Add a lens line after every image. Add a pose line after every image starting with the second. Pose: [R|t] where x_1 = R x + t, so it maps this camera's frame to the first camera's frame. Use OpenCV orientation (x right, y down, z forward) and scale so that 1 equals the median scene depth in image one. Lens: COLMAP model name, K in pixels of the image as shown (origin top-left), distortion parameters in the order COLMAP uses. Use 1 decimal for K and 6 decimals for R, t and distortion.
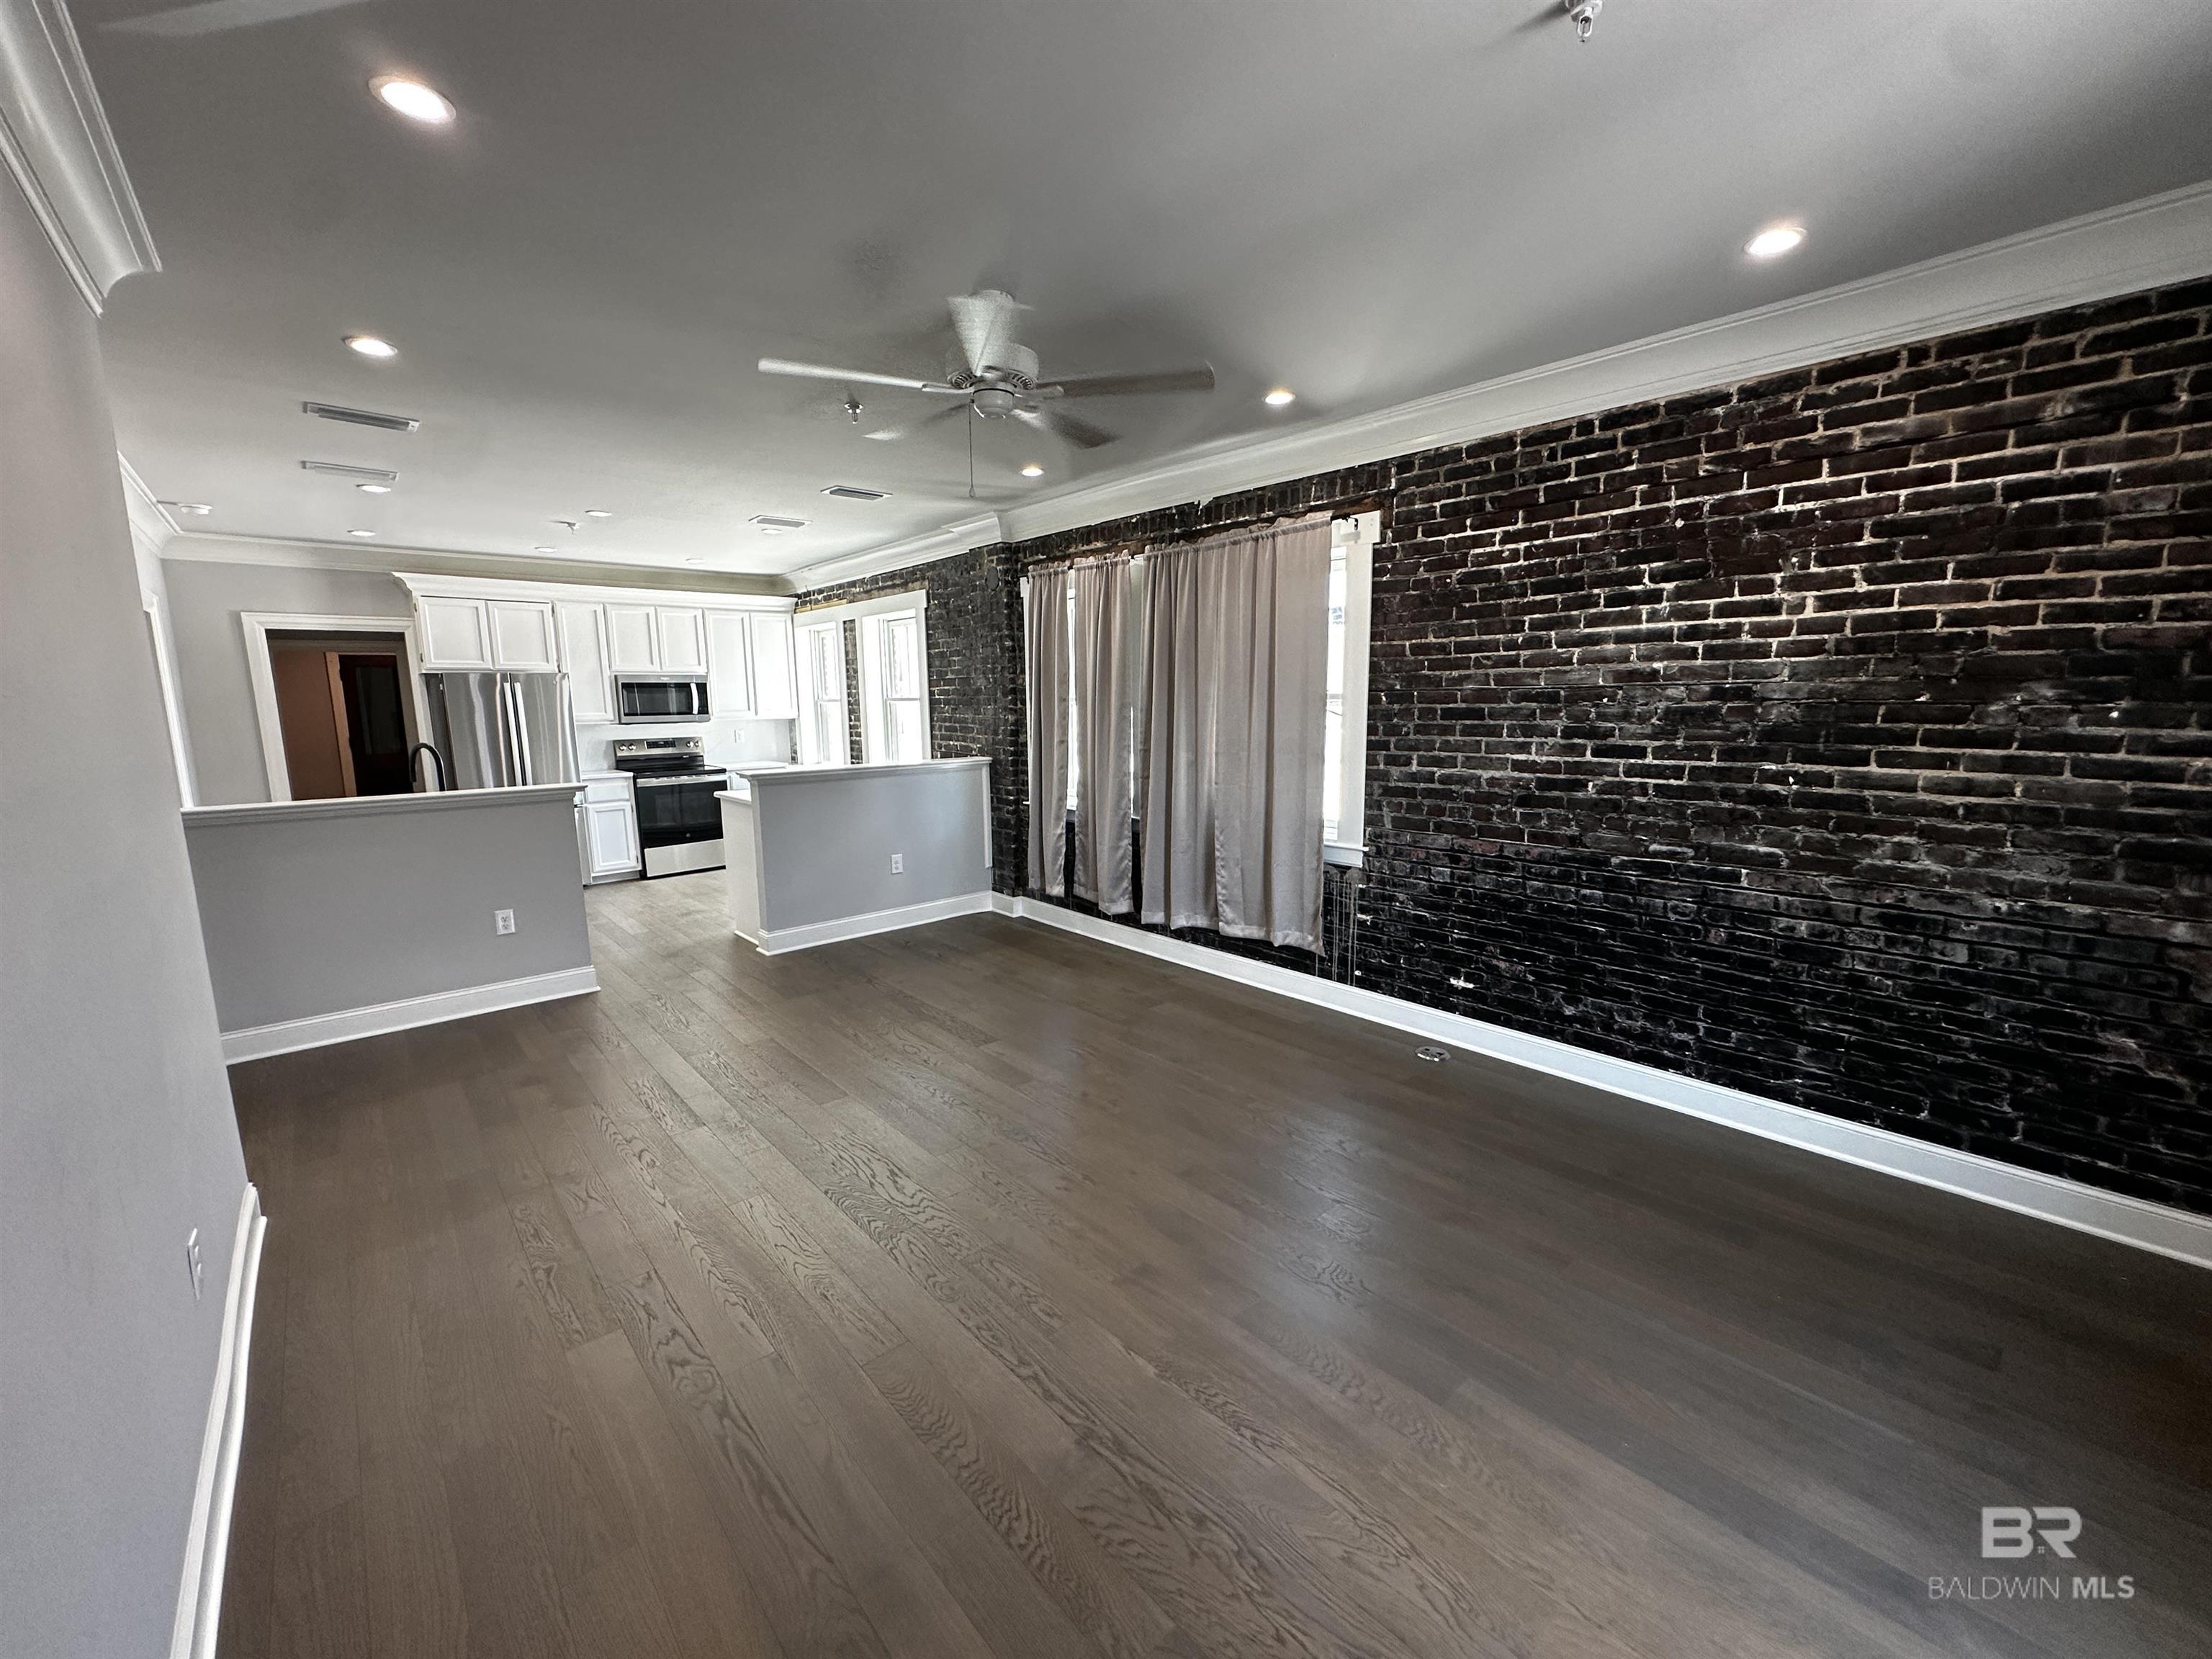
lens RADIAL K [[882.5, 0, 1106.0], [0, 882.5, 826.1], [0, 0, 1]] dist [-0.004262, 0.001099]
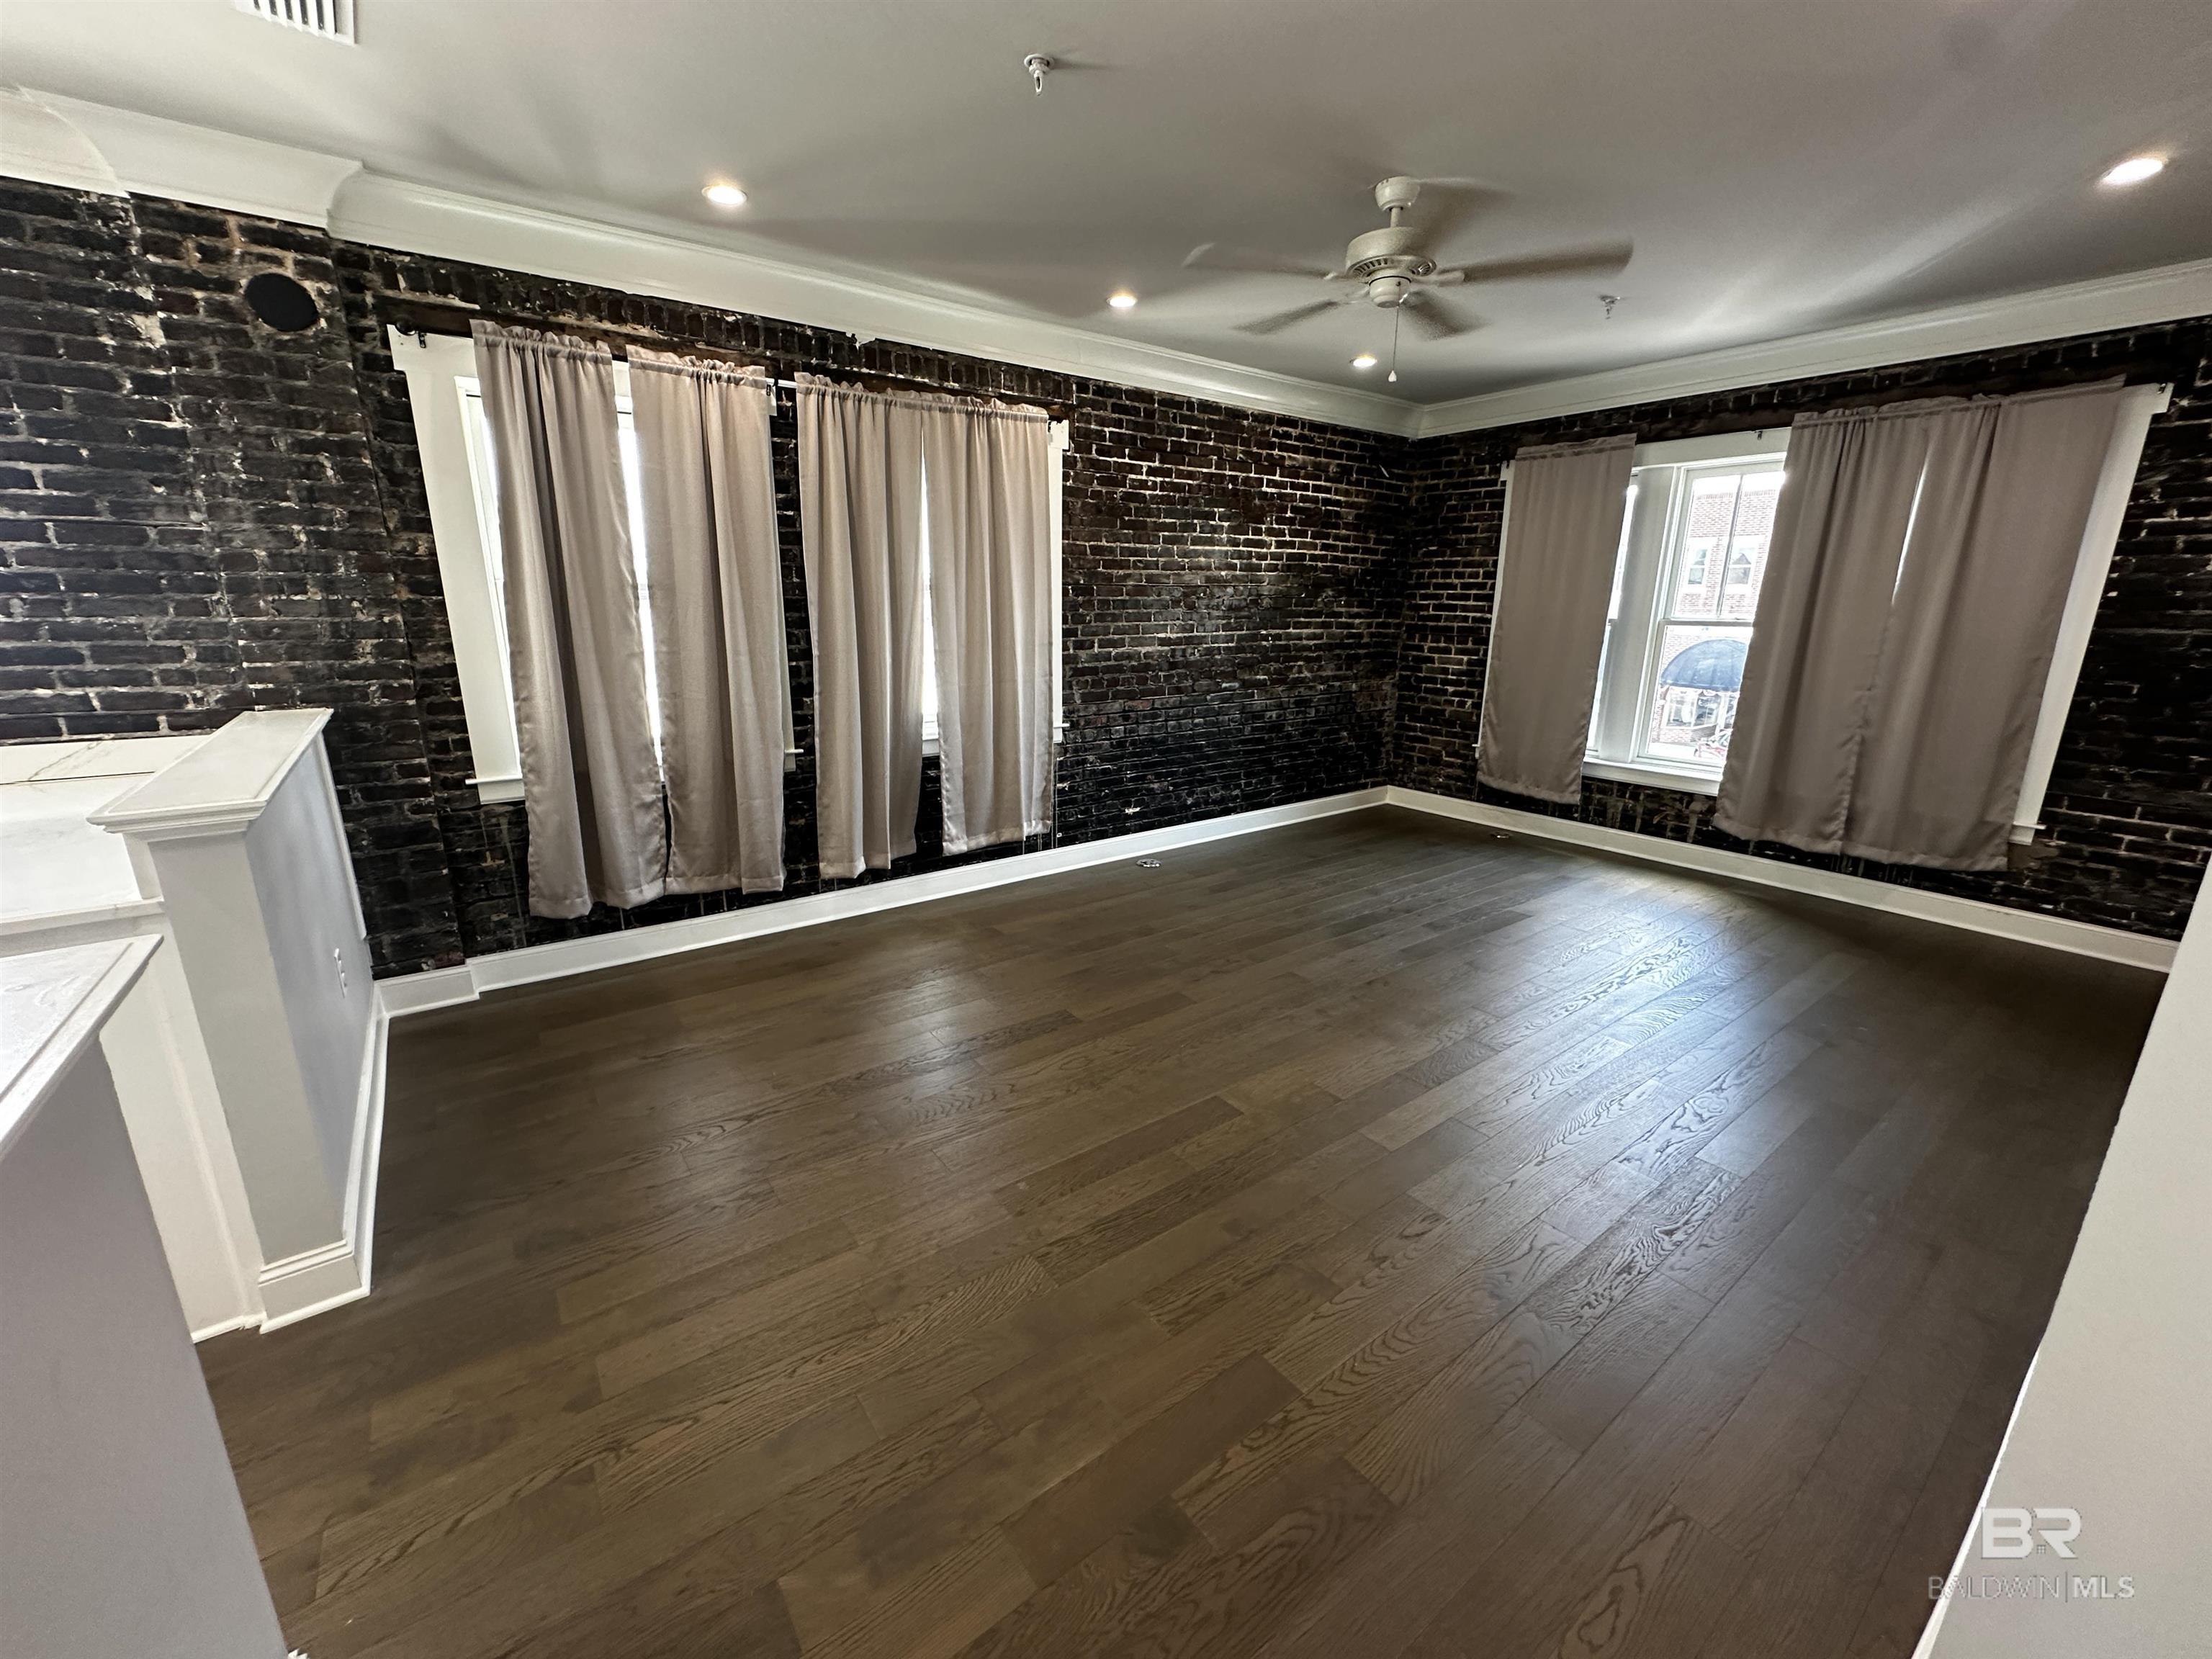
lens RADIAL K [[882.5, 0, 1102.0], [0, 882.5, 828.5], [0, 0, 1]] dist [-0.004262, 0.001099]
pose [[0.095642, -0.240139, 0.966015, -0.913378], [0.139627, 0.964106, 0.225840, -0.105079], [-0.985574, 0.113282, 0.125739, 0.887507]]
